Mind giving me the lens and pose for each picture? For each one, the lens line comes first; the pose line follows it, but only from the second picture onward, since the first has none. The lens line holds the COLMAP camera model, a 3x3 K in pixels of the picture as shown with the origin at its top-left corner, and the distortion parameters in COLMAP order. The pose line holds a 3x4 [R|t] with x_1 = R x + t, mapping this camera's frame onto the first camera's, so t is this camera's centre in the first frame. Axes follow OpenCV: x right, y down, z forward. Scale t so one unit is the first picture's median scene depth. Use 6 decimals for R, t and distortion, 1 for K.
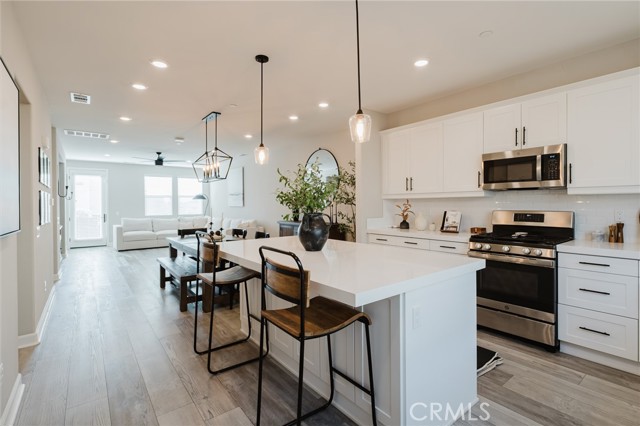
lens RADIAL K [[312.1, 0, 325.5], [0, 312.1, 204.8], [0, 0, 1]] dist [0.000561, 0.000216]
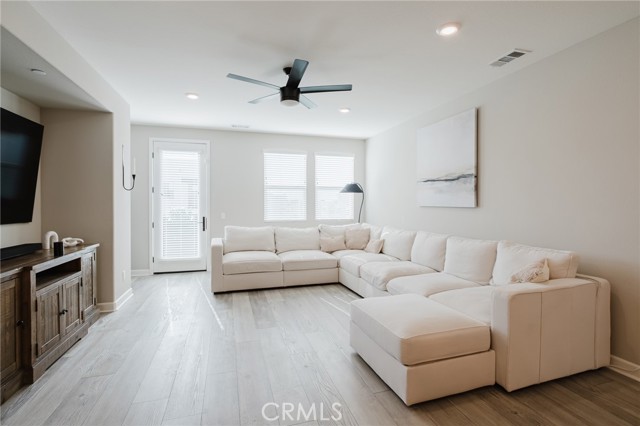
lens RADIAL K [[312.1, 0, 319.9], [0, 312.1, 207.2], [0, 0, 1]] dist [0.000561, 0.000216]
pose [[0.931173, 0.013693, -0.364322, -0.291262], [-0.010362, 0.999885, 0.011098, 0.002696], [0.364432, -0.006559, 0.931207, 0.534024]]
